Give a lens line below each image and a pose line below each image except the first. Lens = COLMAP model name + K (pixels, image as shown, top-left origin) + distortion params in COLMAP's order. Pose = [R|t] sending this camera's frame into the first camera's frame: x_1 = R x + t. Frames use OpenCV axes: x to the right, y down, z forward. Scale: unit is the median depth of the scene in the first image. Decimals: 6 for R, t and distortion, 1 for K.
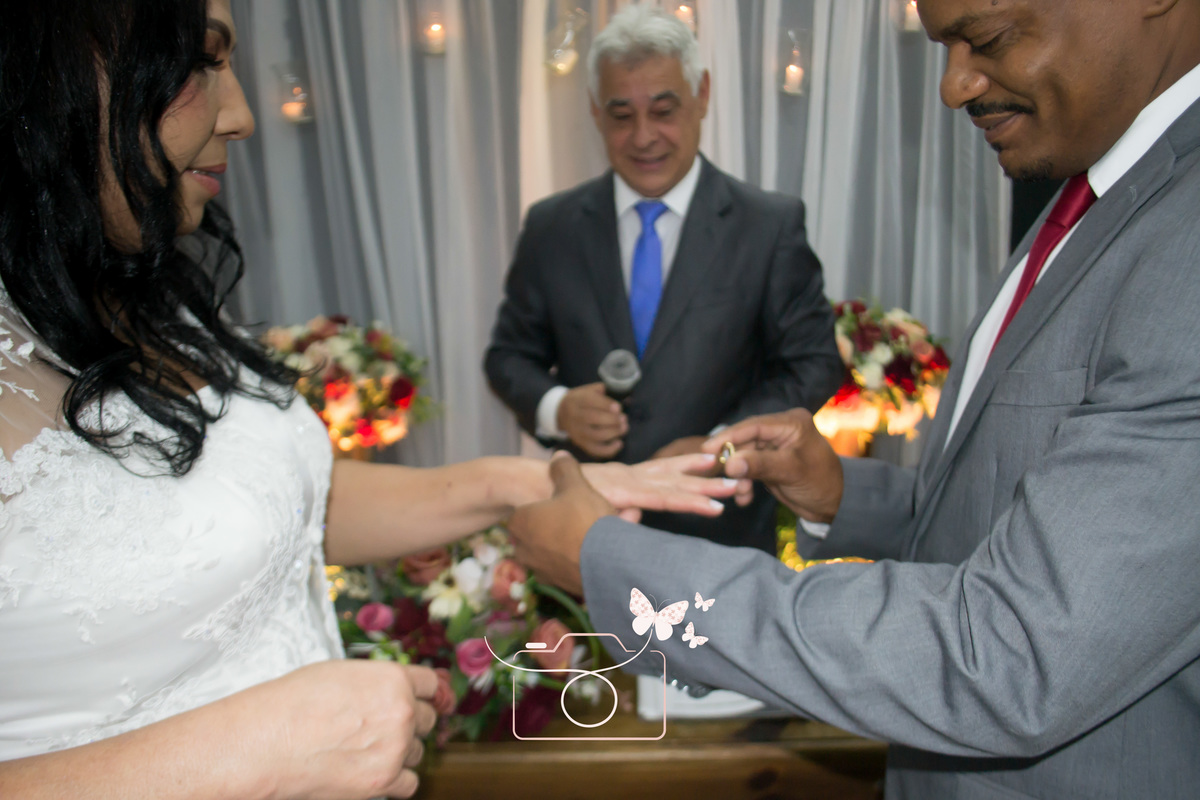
lens RADIAL K [[978.5, 0, 612.9], [0, 978.5, 387.8], [0, 0, 1]] dist [-0.079141, 0.013248]
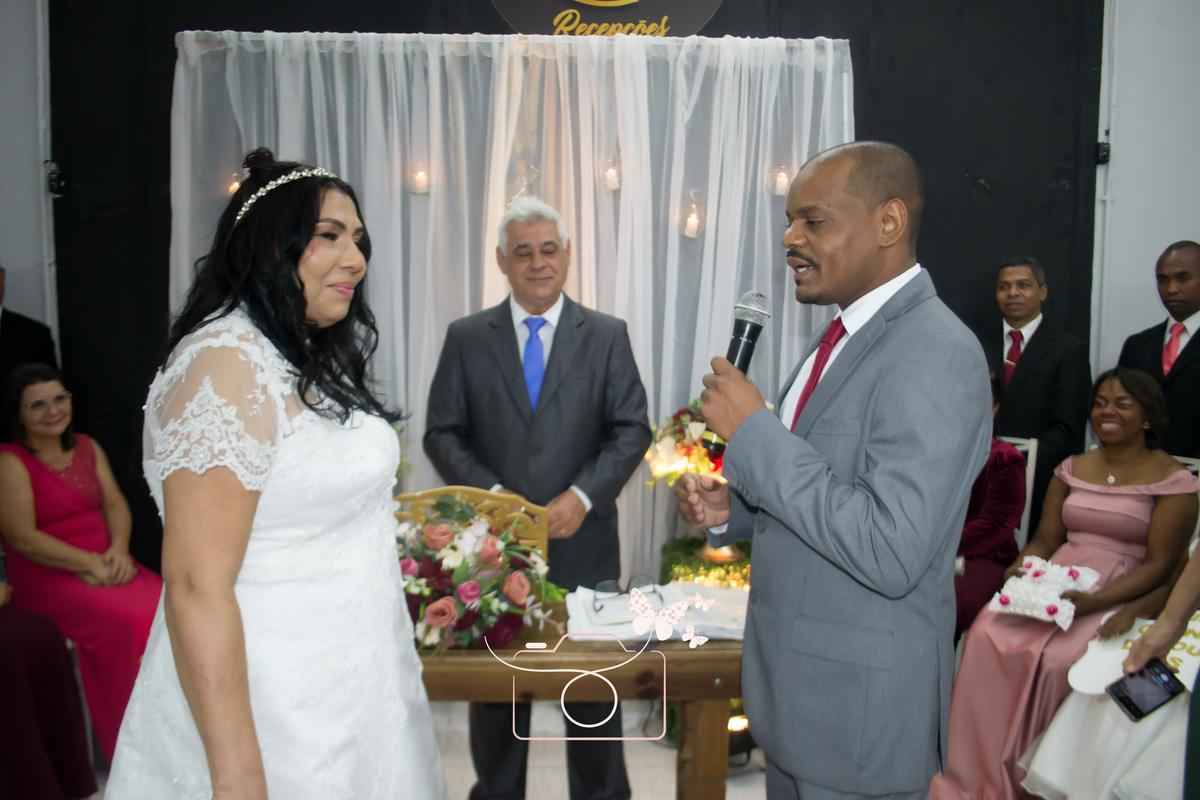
lens RADIAL K [[978.5, 0, 587.1], [0, 978.5, 393.1], [0, 0, 1]] dist [-0.079141, 0.013248]
pose [[0.997793, 0.037976, 0.054474, -0.022982], [-0.032345, 0.994383, -0.100775, 0.051713], [-0.057996, 0.098791, 0.993417, -0.319467]]
